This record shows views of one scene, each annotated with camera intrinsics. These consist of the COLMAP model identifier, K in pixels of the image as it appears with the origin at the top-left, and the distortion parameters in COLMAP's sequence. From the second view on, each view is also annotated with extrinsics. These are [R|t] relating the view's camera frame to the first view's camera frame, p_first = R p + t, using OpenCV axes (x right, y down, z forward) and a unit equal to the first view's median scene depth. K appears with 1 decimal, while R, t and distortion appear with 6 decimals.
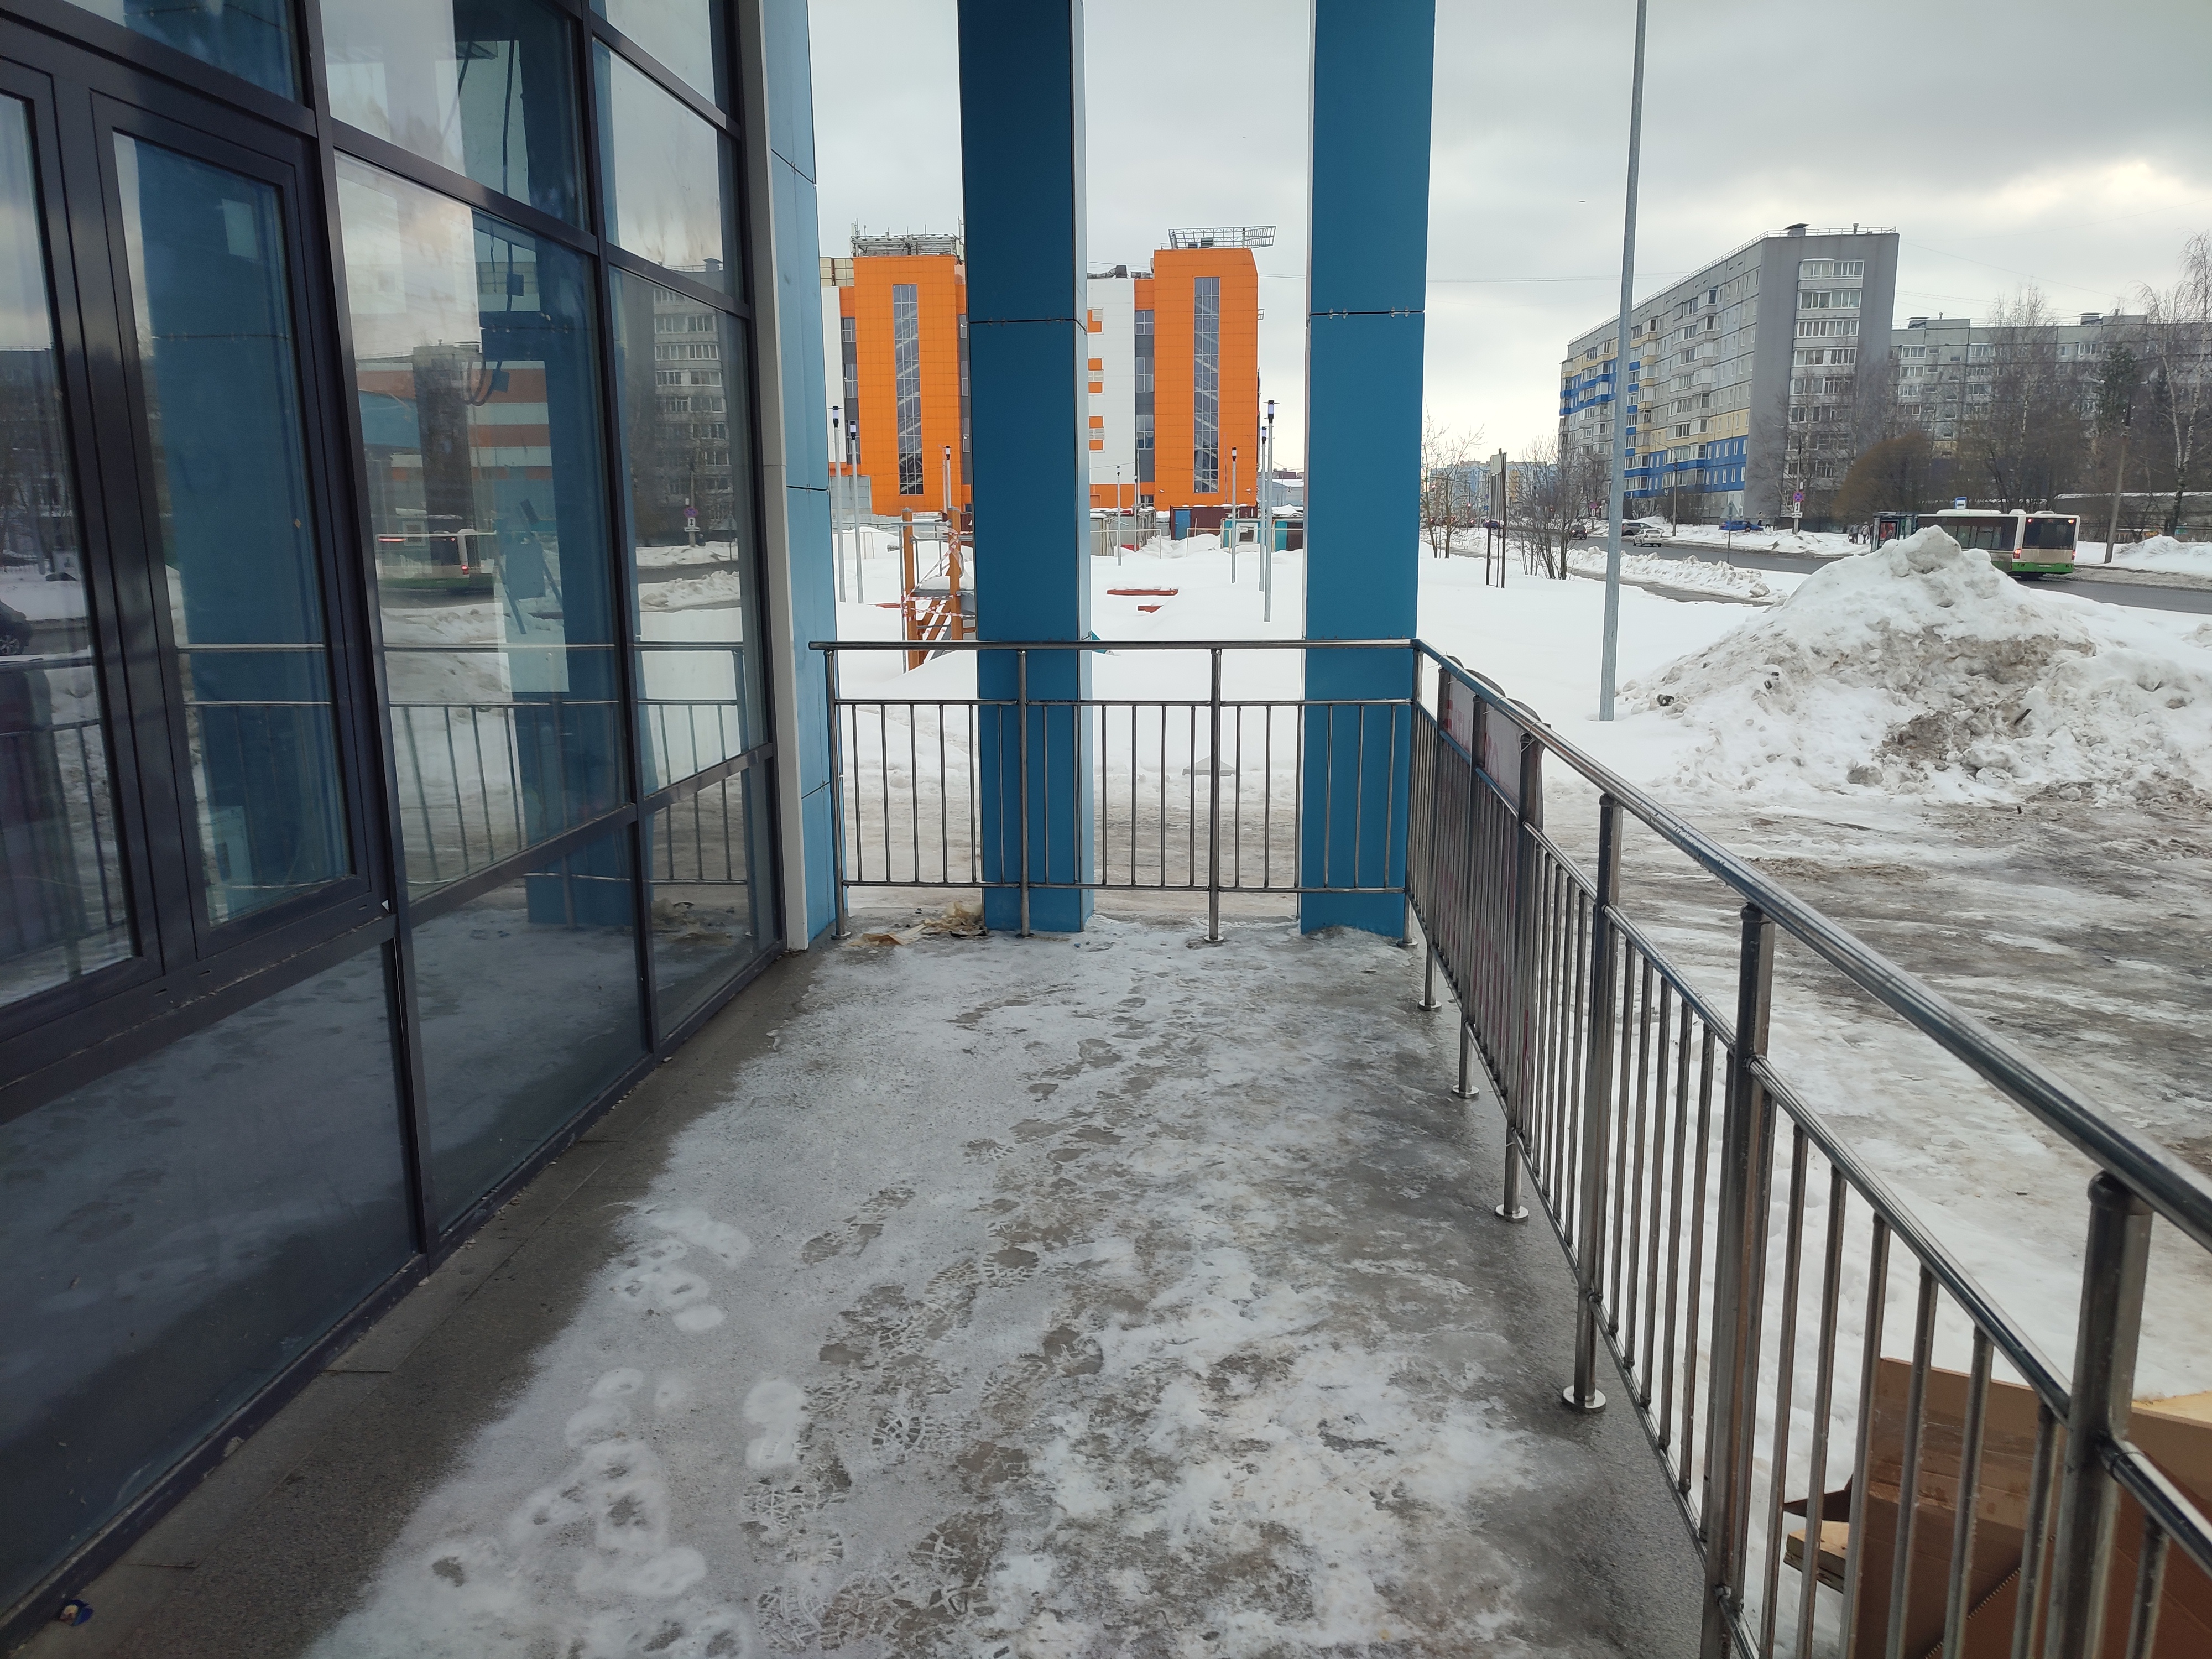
lens RADIAL K [[1596.6, 0, 1099.3], [0, 1596.6, 838.6], [0, 0, 1]] dist [0.040071, -0.026504]
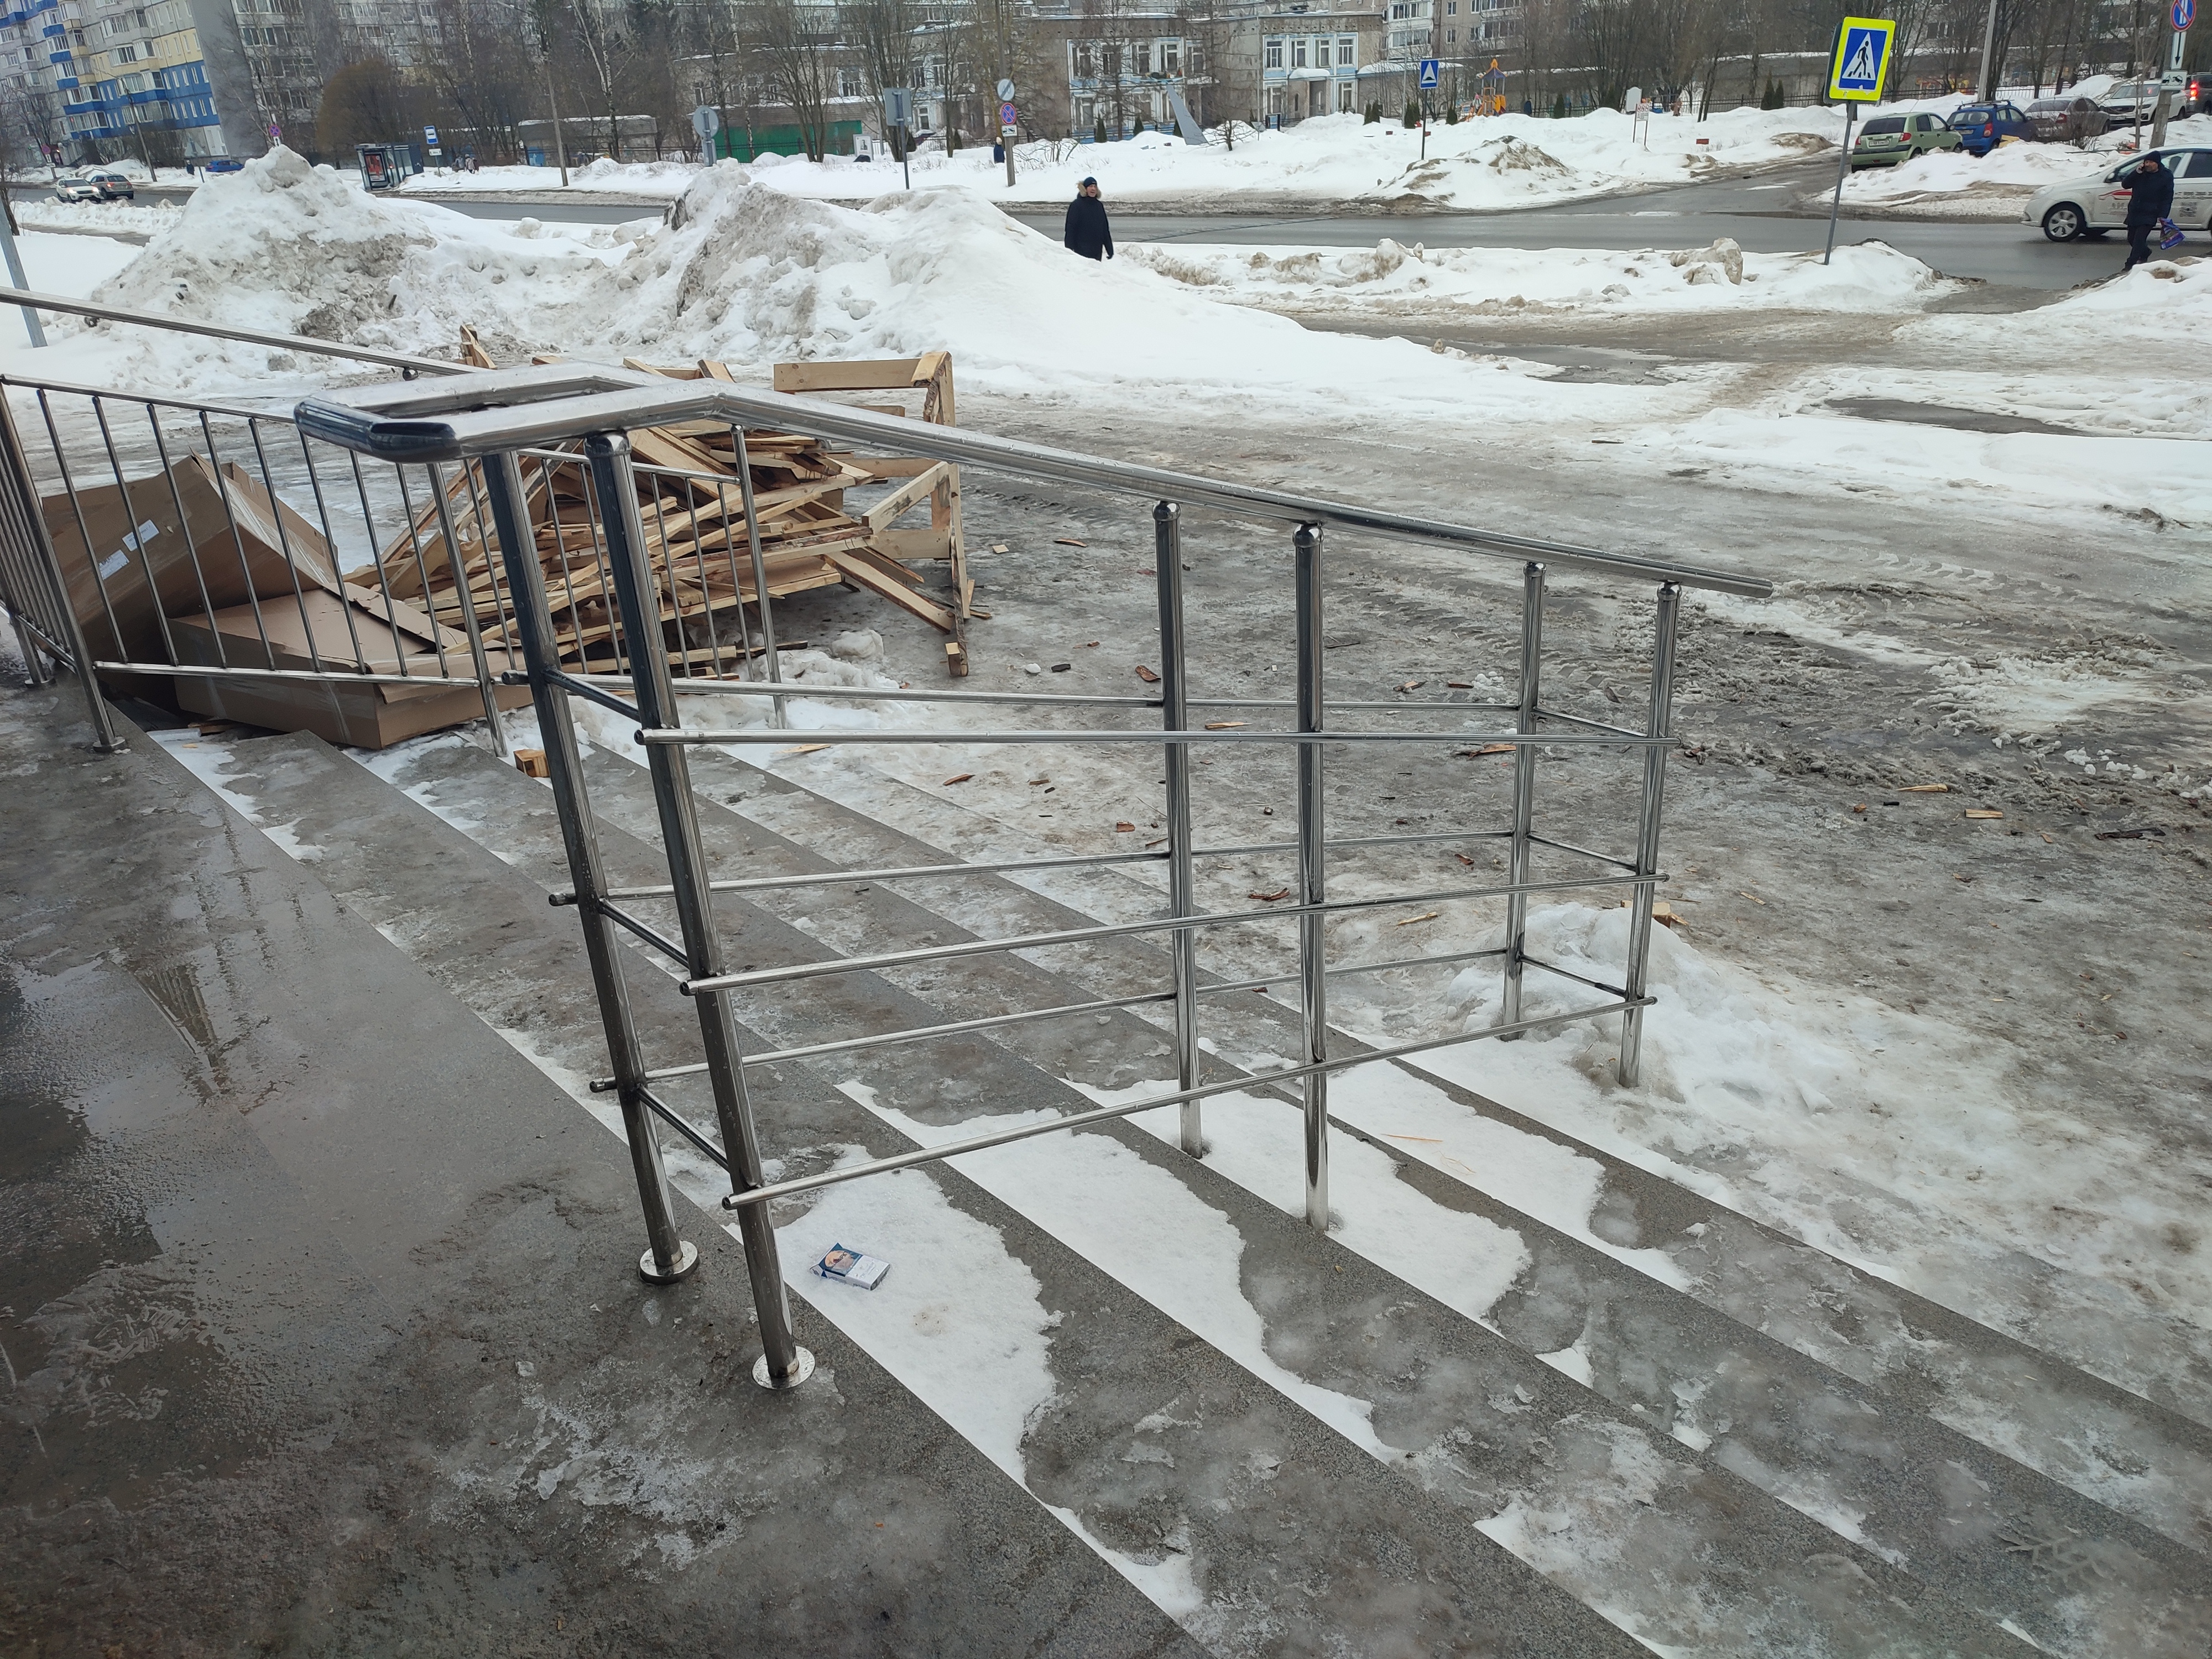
lens RADIAL K [[1601.8, 0, 1099.7], [0, 1601.8, 844.2], [0, 0, 1]] dist [0.045318, -0.043765]
pose [[0.676098, -0.326909, 0.660319, -0.077587], [0.185421, 0.942833, 0.276922, 0.172924], [-0.713099, -0.064789, 0.698063, -0.705088]]
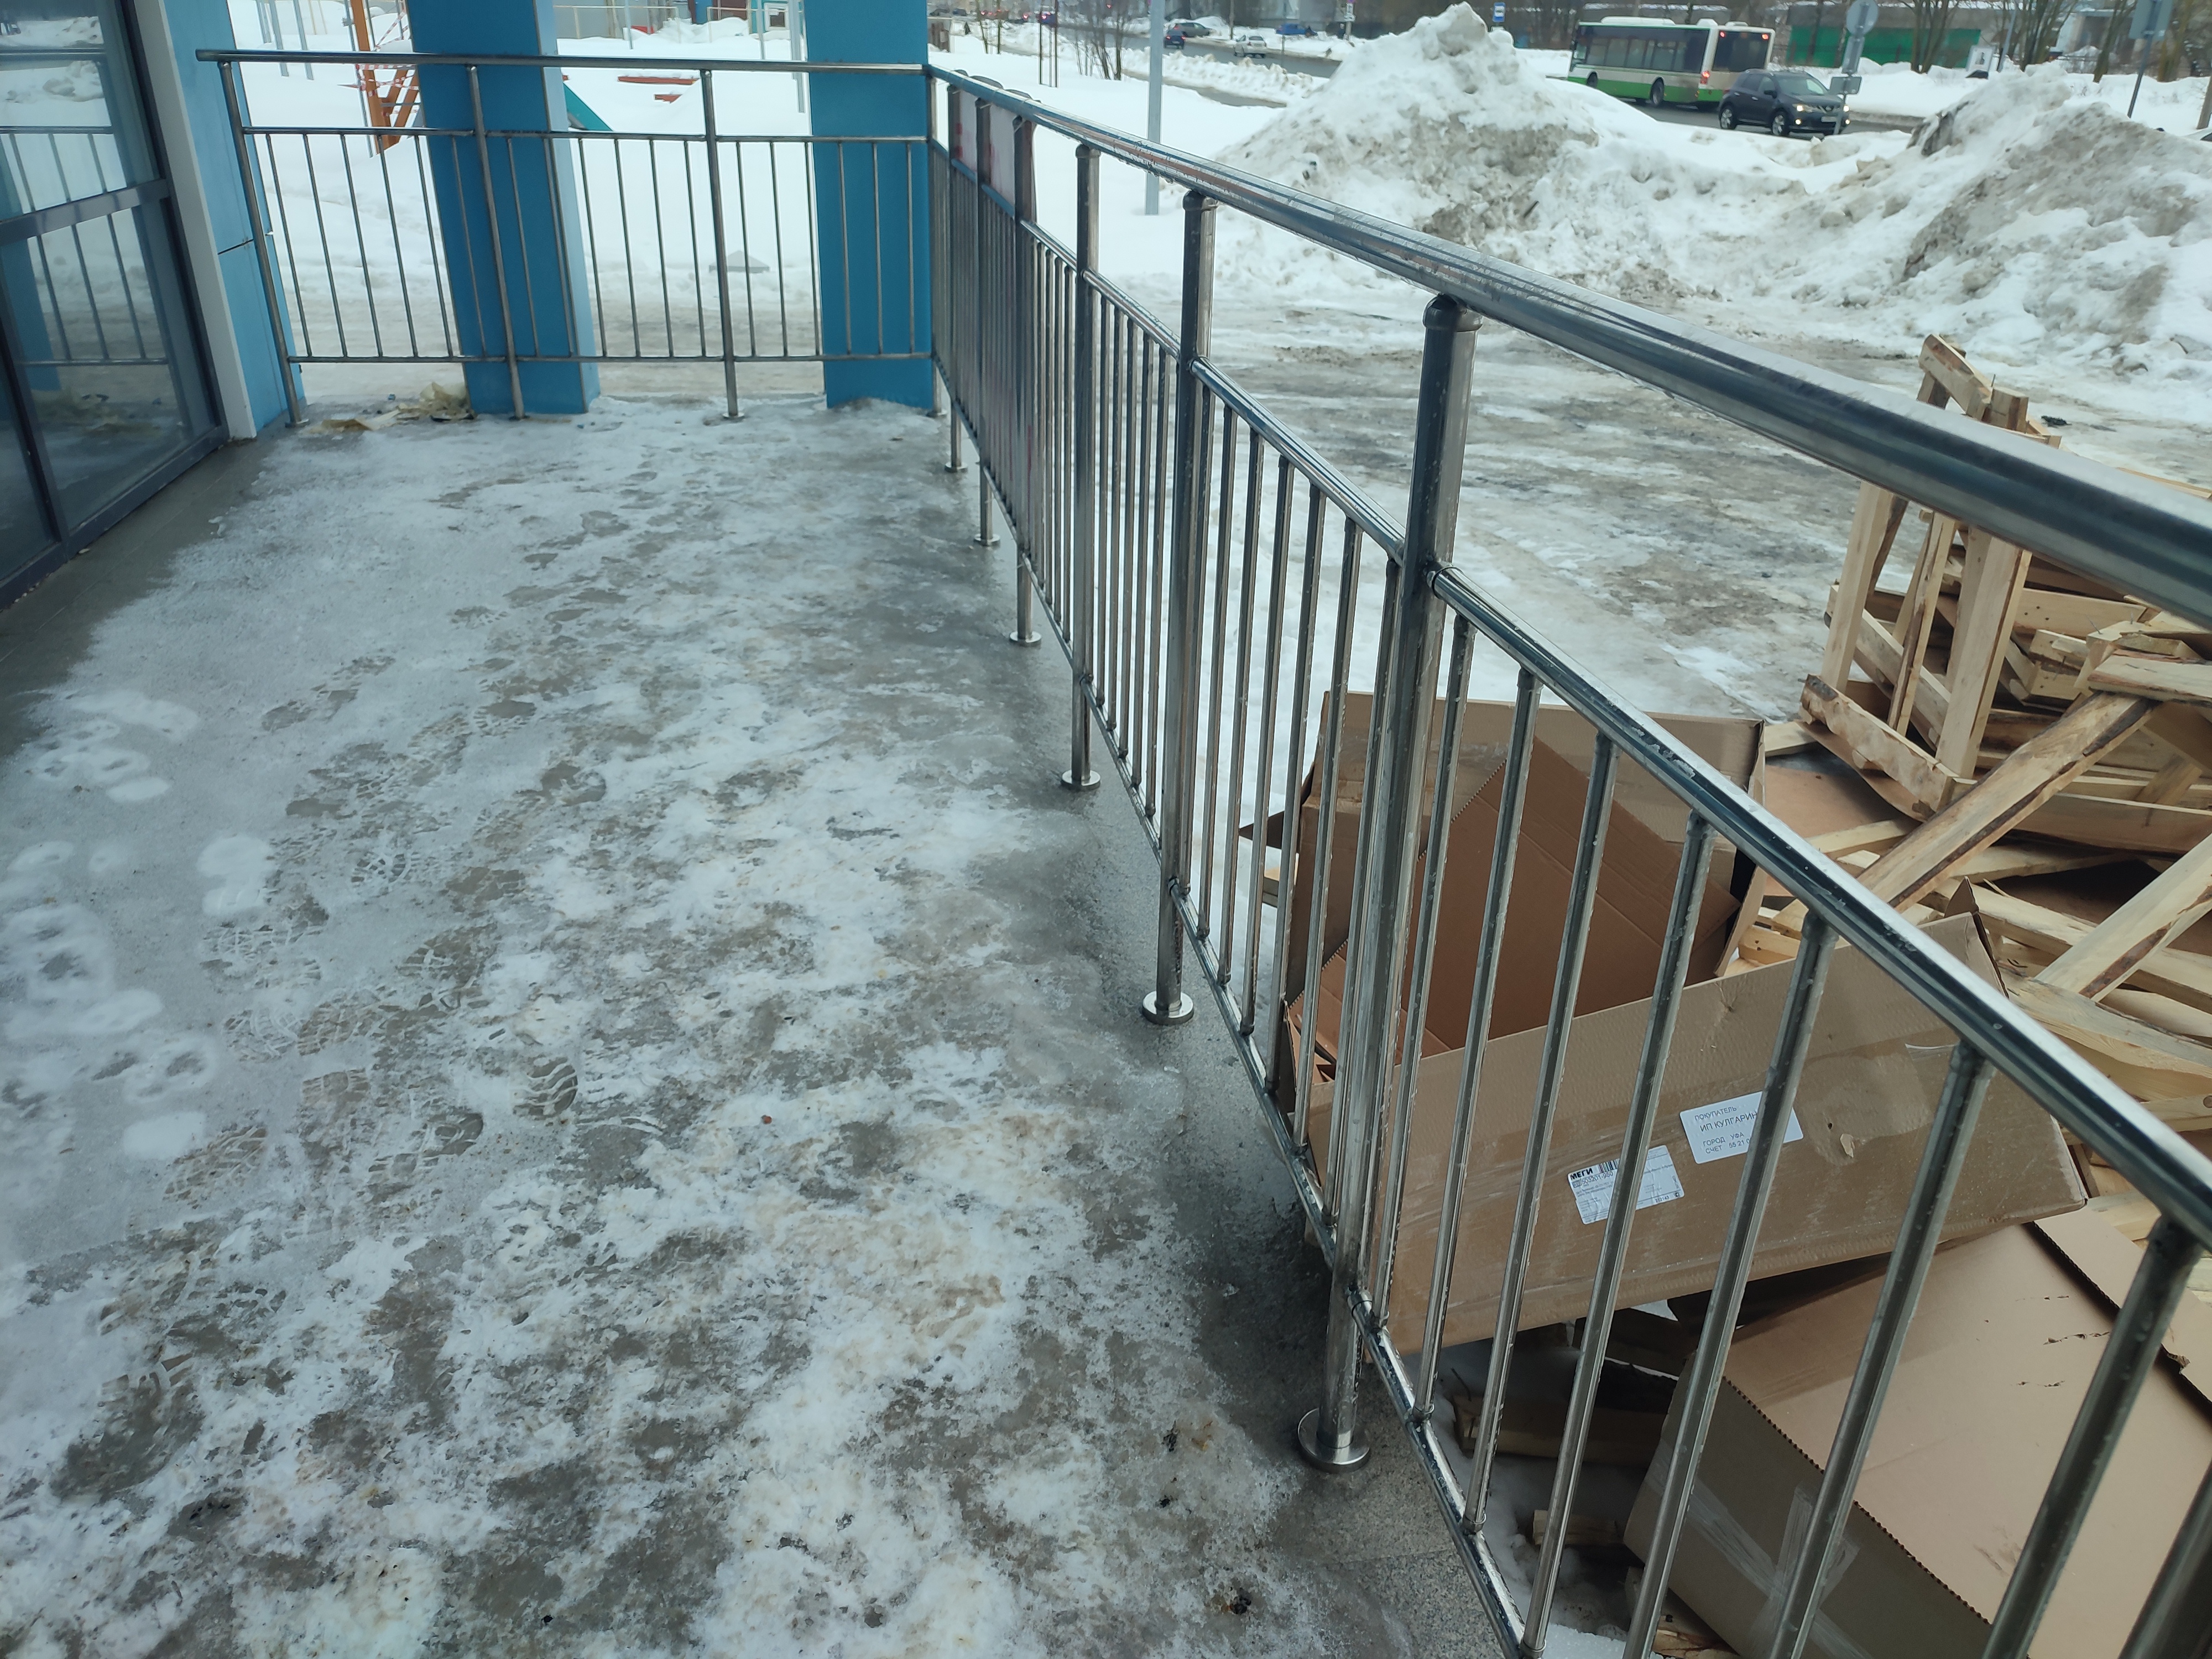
lens RADIAL K [[1604.6, 0, 1098.5], [0, 1604.6, 837.2], [0, 0, 1]] dist [0.040119, -0.038002]
pose [[0.965033, -0.091336, 0.245701, 0.024473], [0.020929, 0.961186, 0.275106, 0.046643], [-0.261291, -0.260345, 0.929488, 0.003417]]
